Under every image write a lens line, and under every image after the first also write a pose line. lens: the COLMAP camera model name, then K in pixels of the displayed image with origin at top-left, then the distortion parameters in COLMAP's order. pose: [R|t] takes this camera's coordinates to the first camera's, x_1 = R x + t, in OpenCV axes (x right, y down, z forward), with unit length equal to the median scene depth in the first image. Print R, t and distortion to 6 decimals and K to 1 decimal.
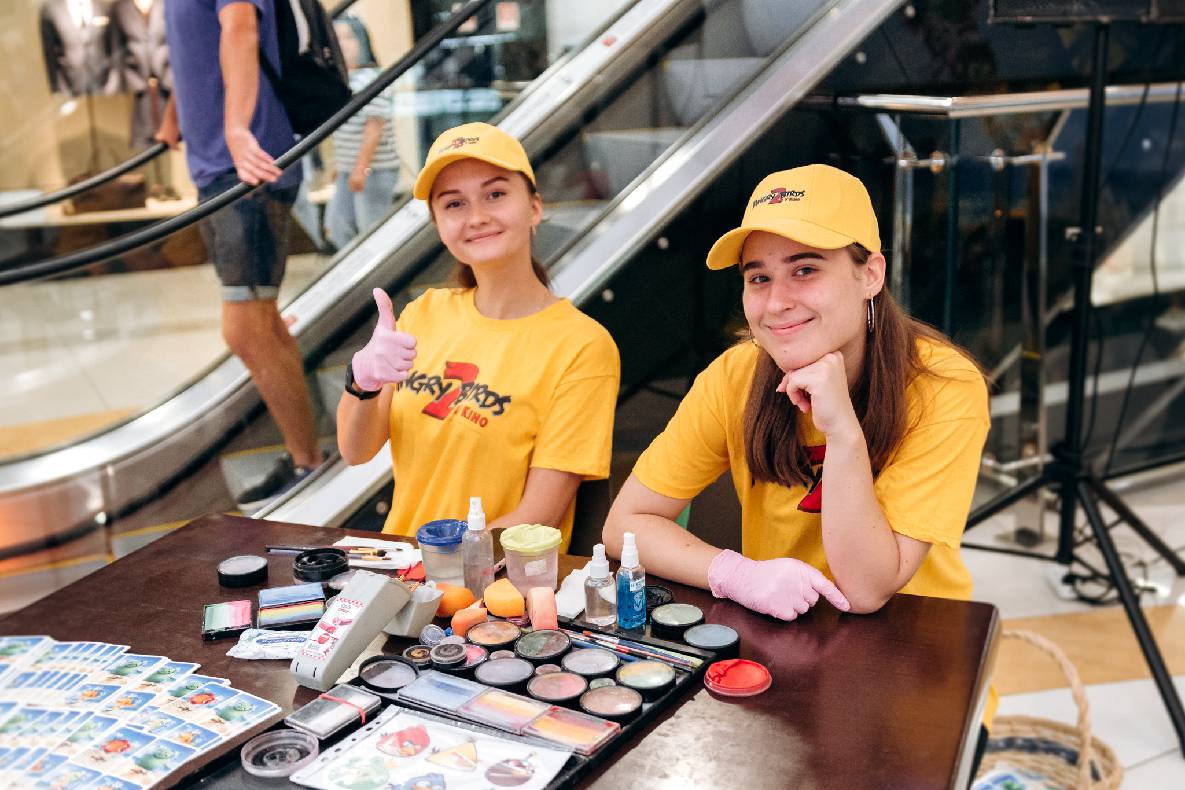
lens RADIAL K [[1329.5, 0, 629.9], [0, 1329.5, 395.4], [0, 0, 1]] dist [-0.010725, -0.024871]
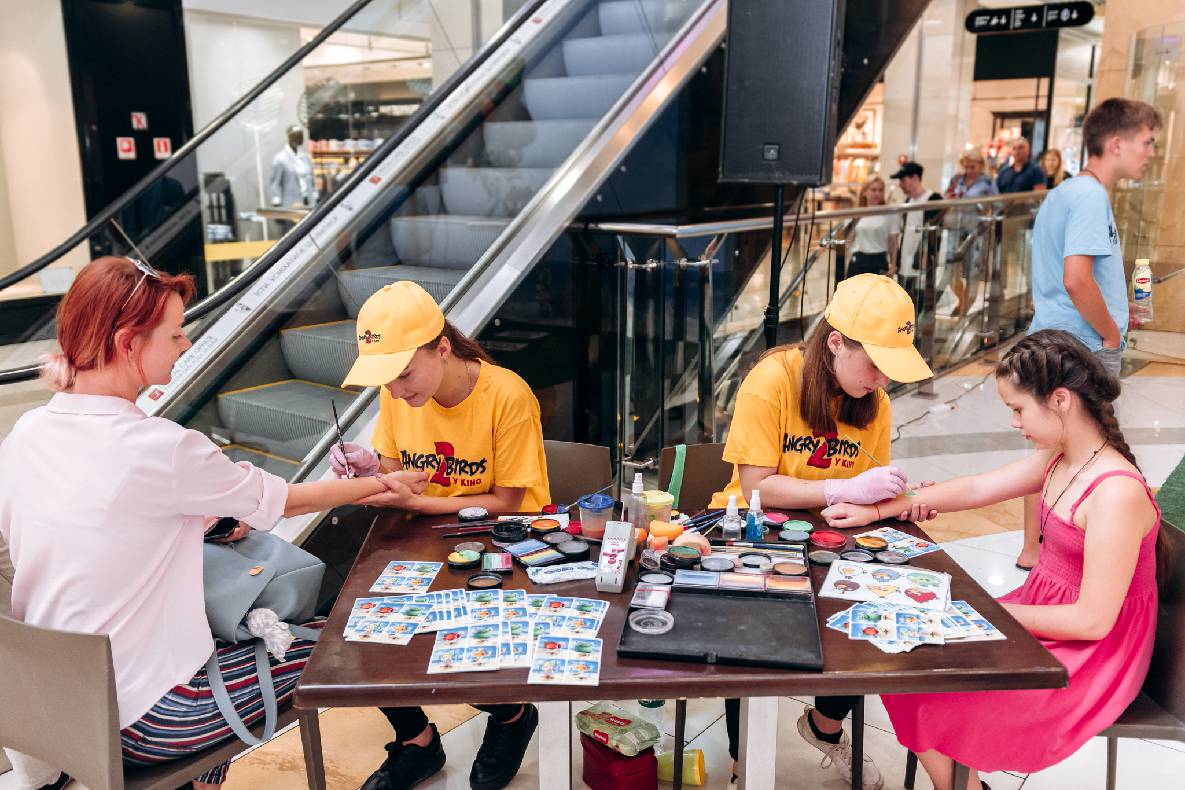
lens RADIAL K [[1035.9, 0, 592.5], [0, 1035.9, 395.0], [0, 0, 1]] dist [0.014282, 0.005595]
pose [[0.917425, -0.060367, 0.393302, -0.394290], [0.077741, 0.996570, -0.028377, 0.006354], [-0.390240, 0.056610, 0.918971, -0.102405]]
